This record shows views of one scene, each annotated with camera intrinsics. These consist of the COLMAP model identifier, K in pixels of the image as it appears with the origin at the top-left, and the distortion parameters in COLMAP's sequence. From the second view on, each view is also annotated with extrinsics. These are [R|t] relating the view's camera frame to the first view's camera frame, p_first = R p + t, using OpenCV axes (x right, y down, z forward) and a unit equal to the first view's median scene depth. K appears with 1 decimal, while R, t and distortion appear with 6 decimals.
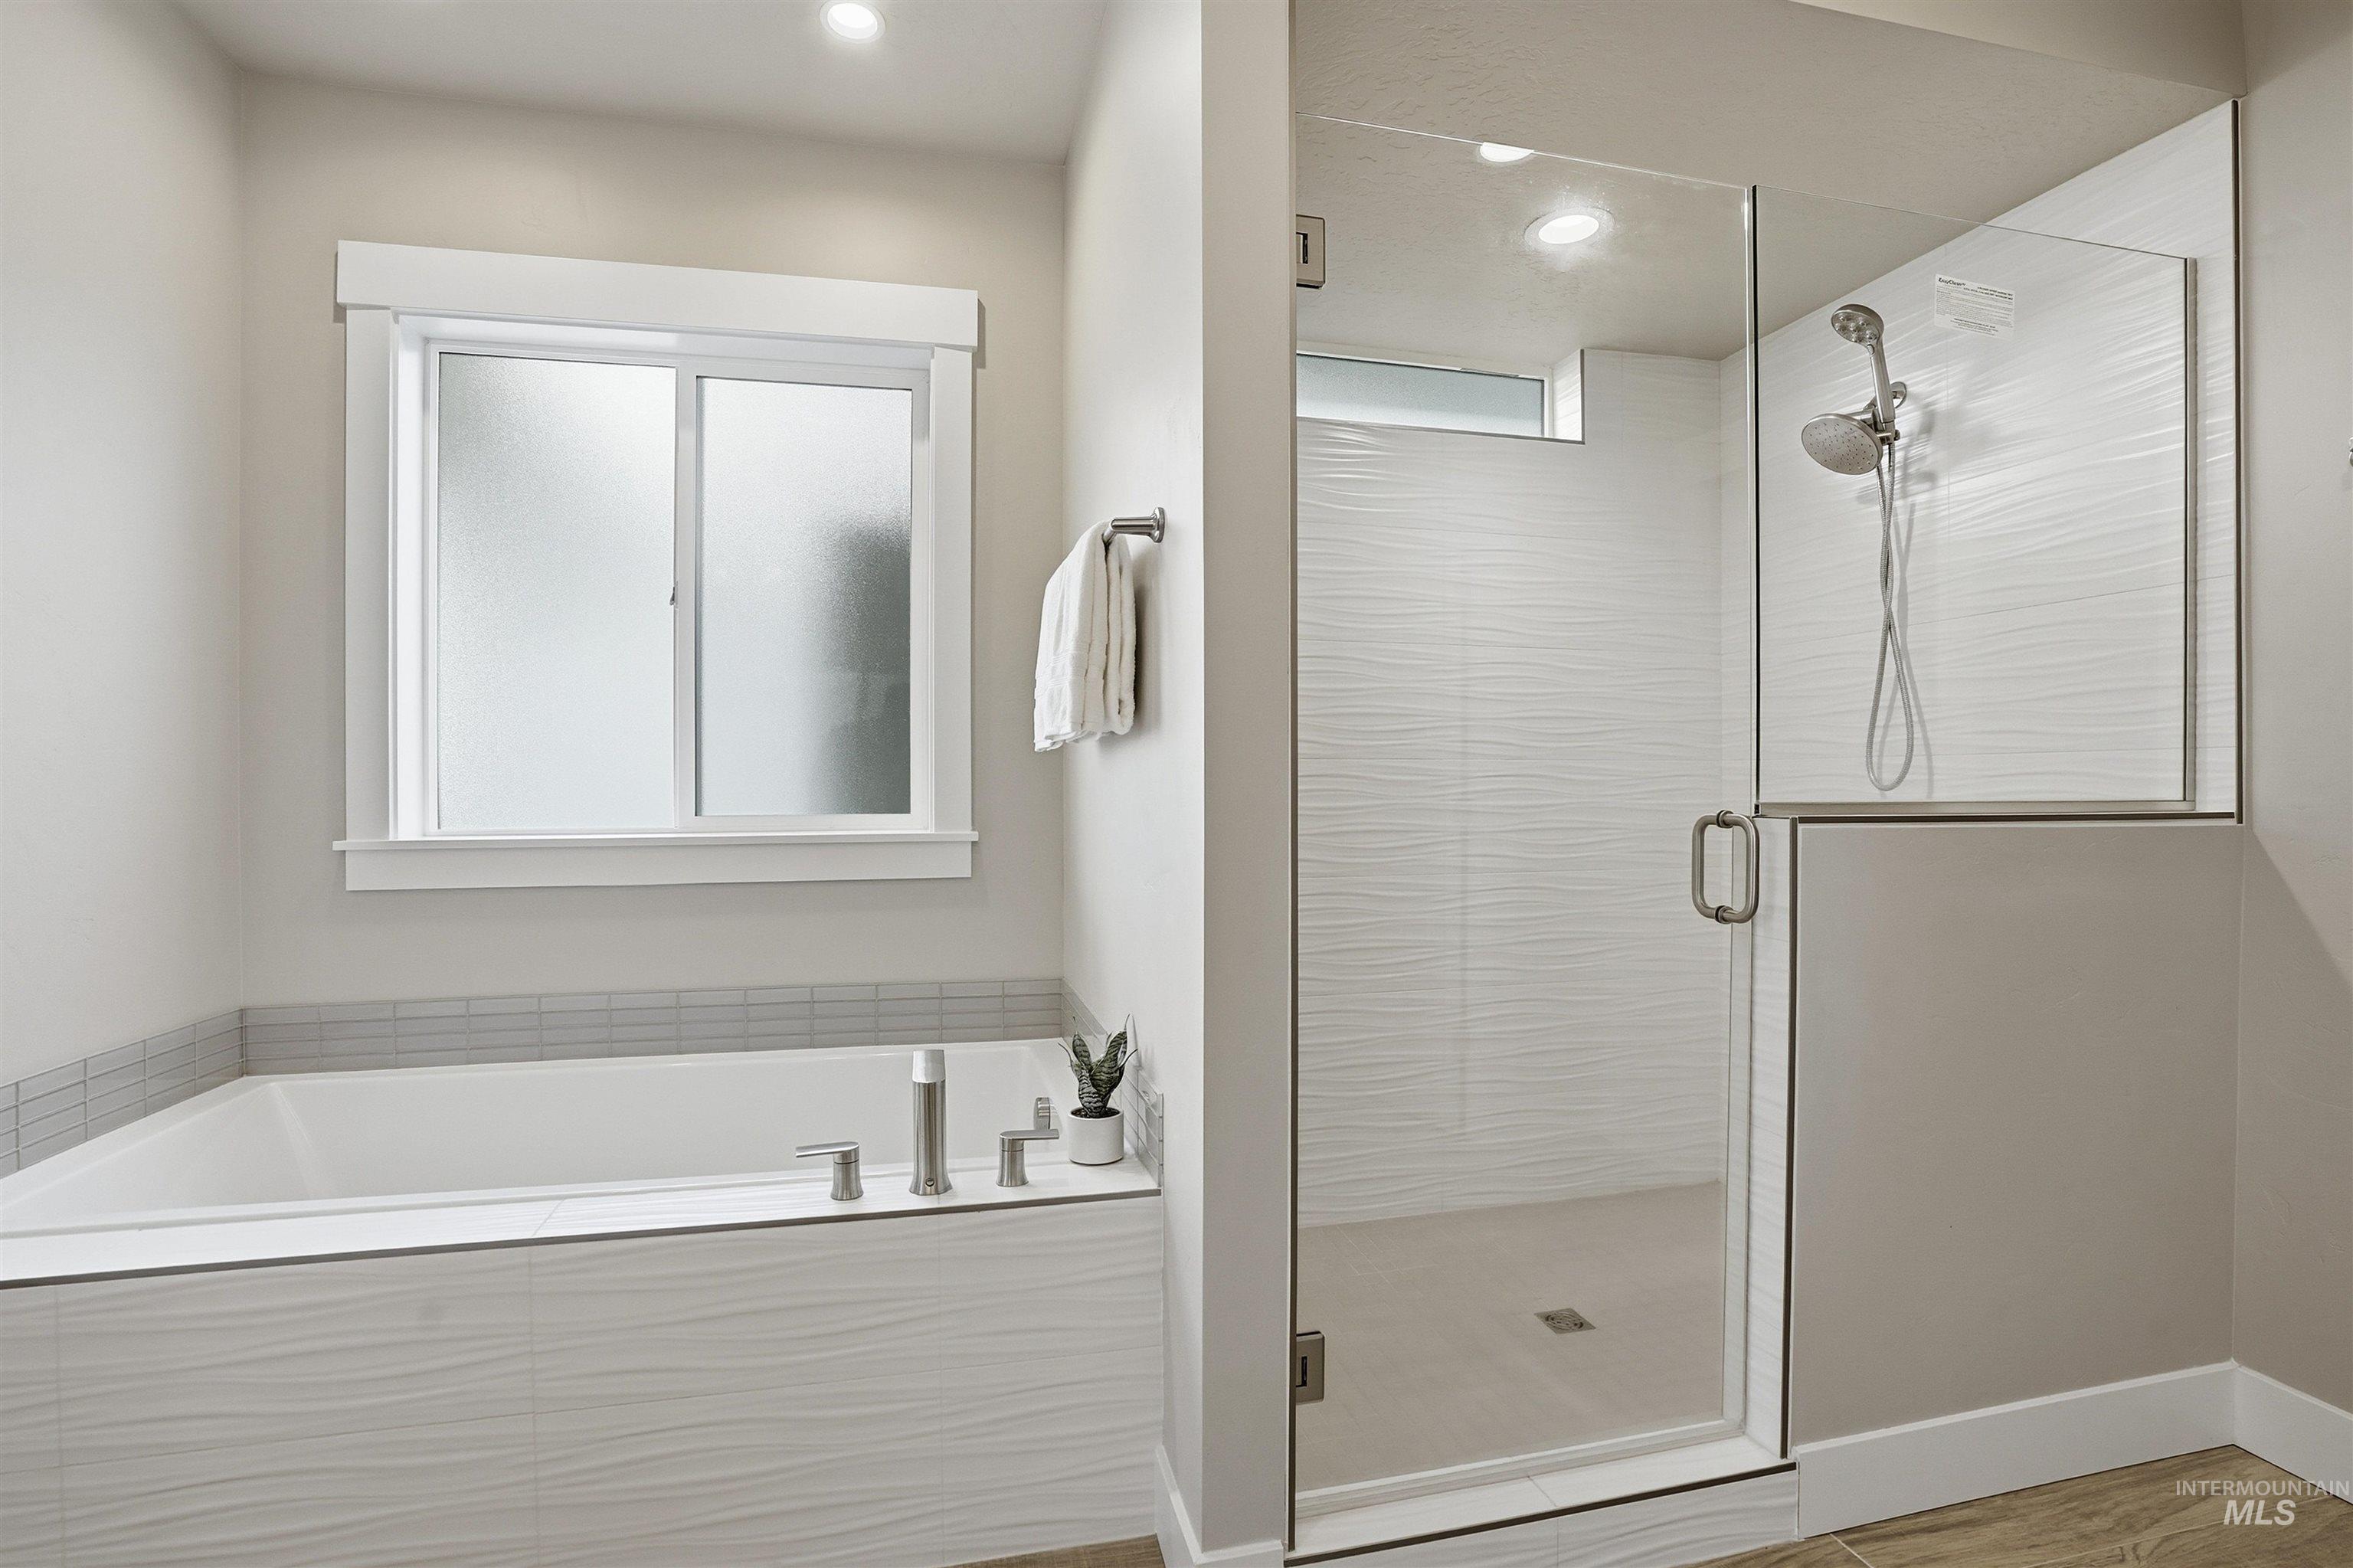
lens RADIAL K [[1064.2, 0, 1176.5], [0, 1064.2, 784.0], [0, 0, 1]] dist [-0.051169, 0.014704]
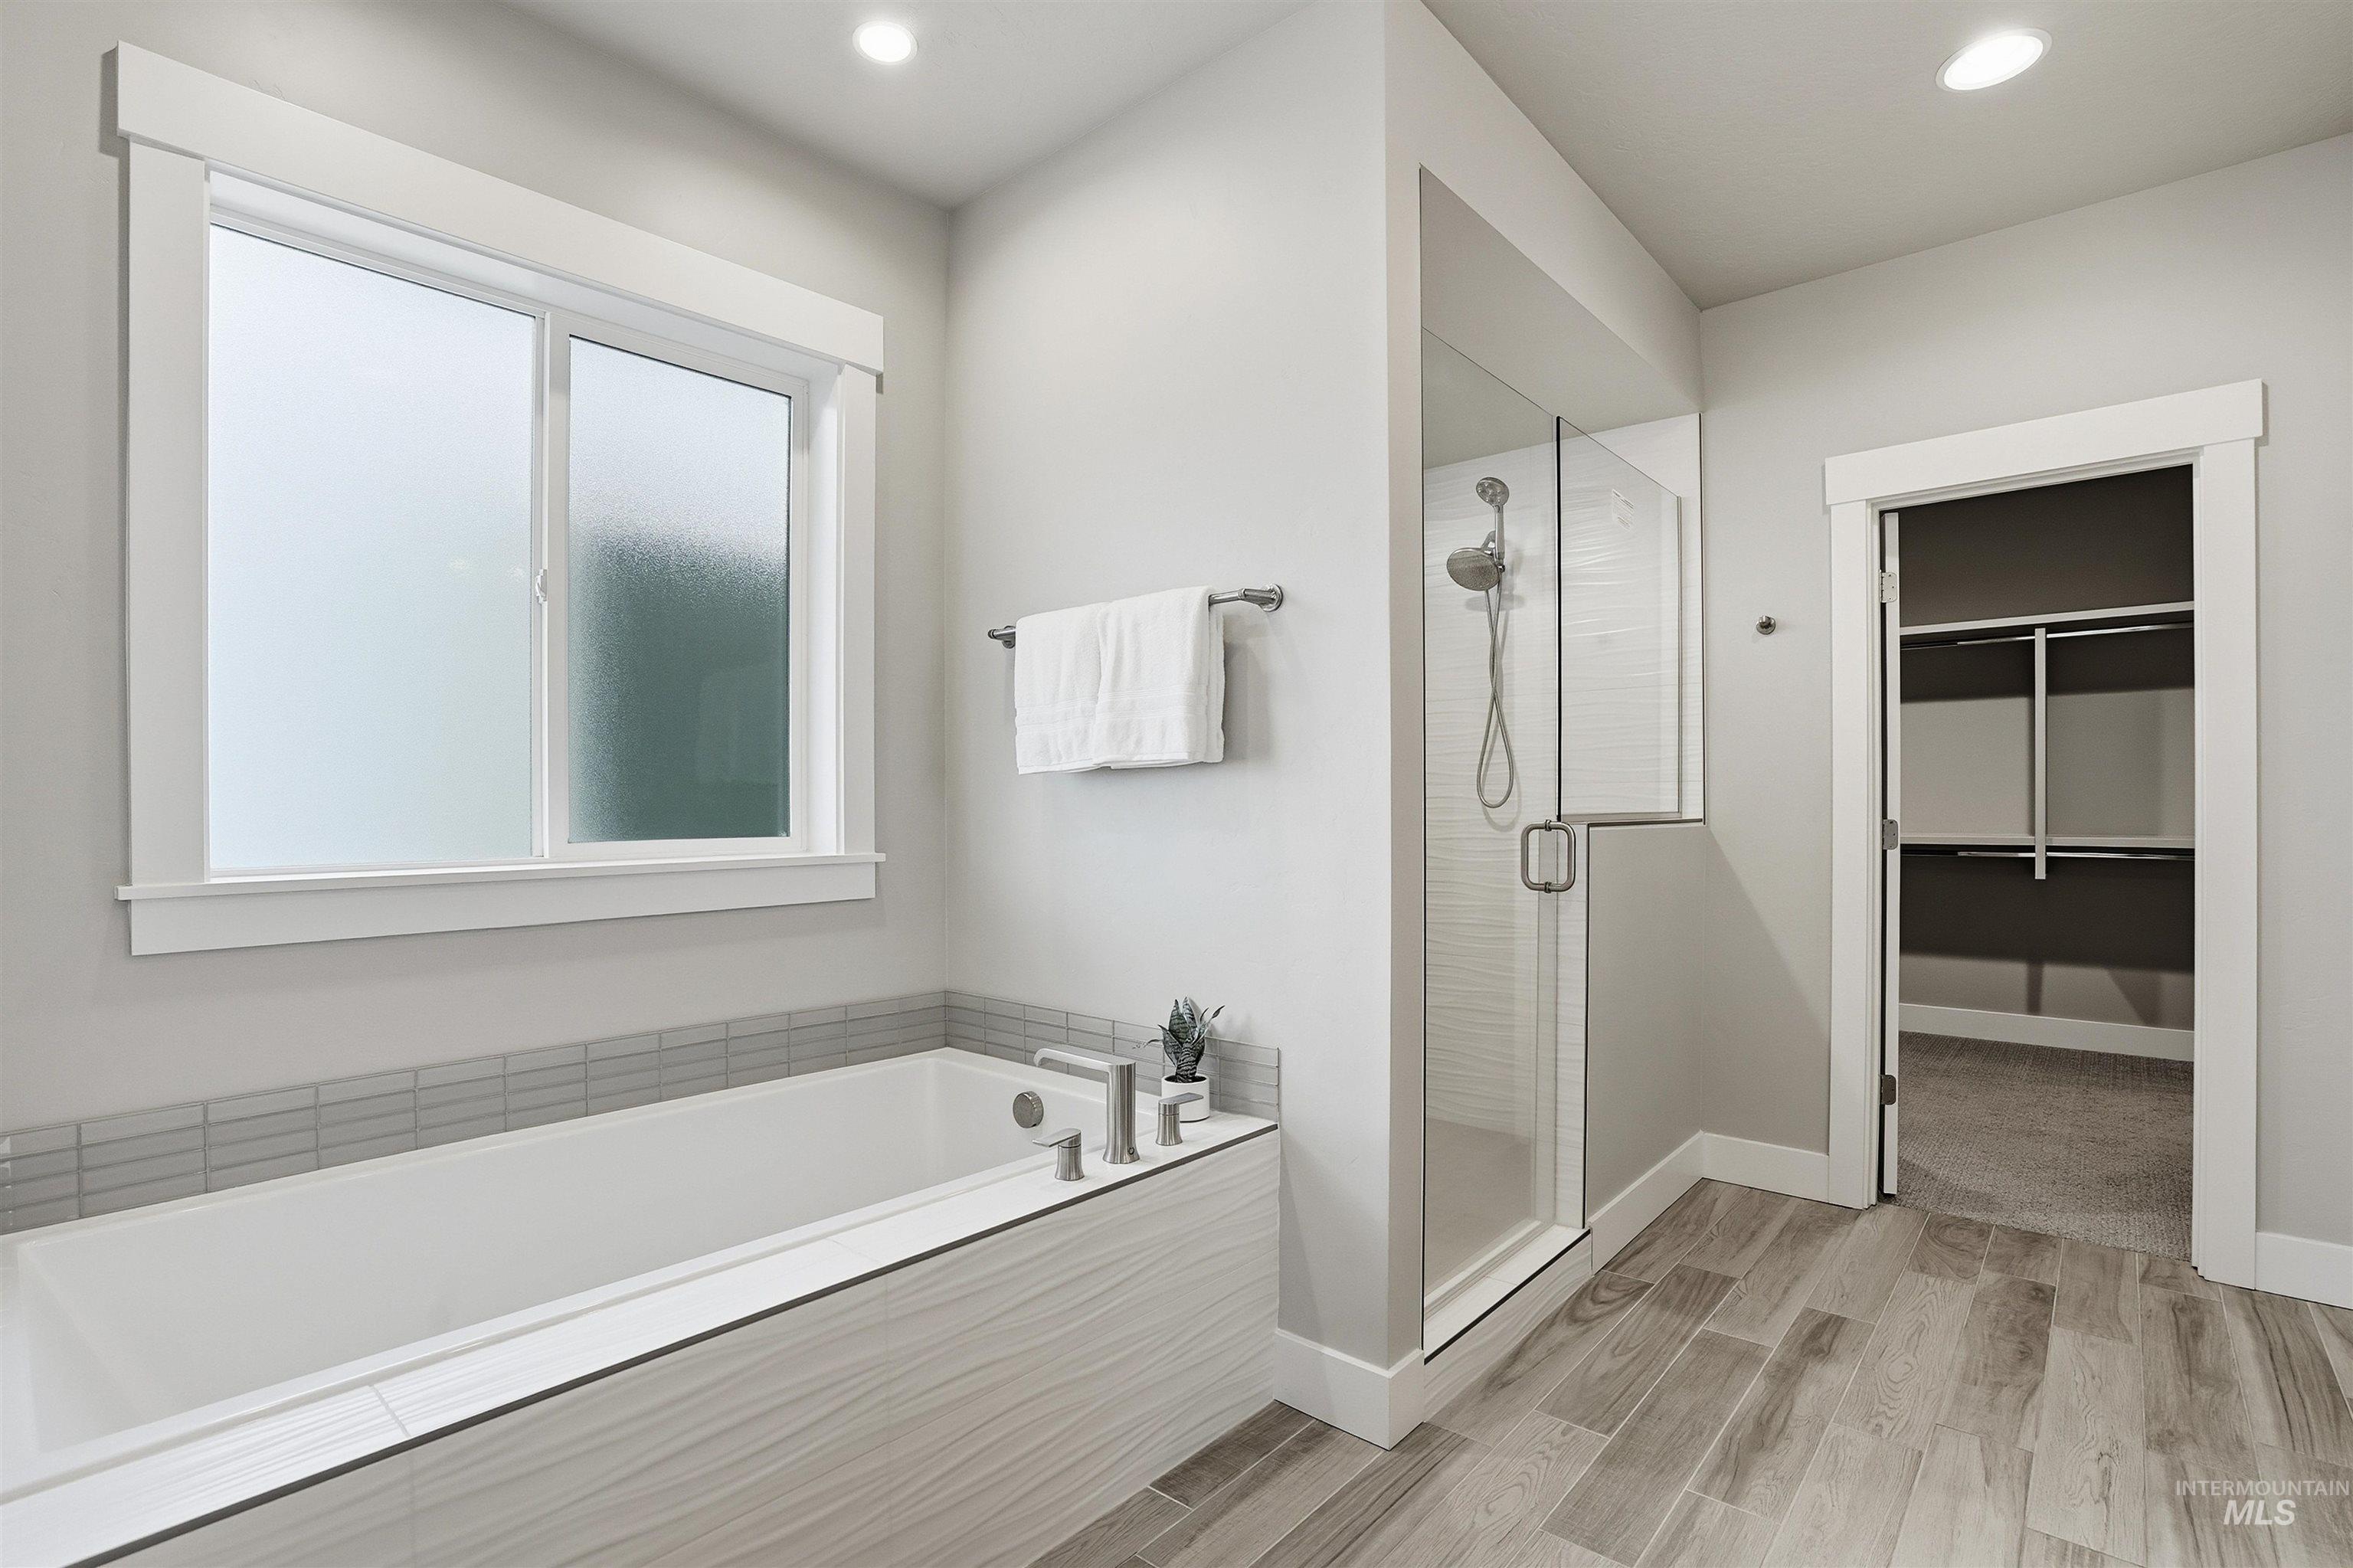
lens RADIAL K [[1068.2, 0, 1161.8], [0, 1068.2, 807.0], [0, 0, 1]] dist [-0.064521, 0.014606]
pose [[0.830162, -0.003210, 0.557514, -0.738051], [0.003633, 0.999993, 0.000348, 0.003362], [-0.557511, 0.001736, 0.830168, 0.021873]]
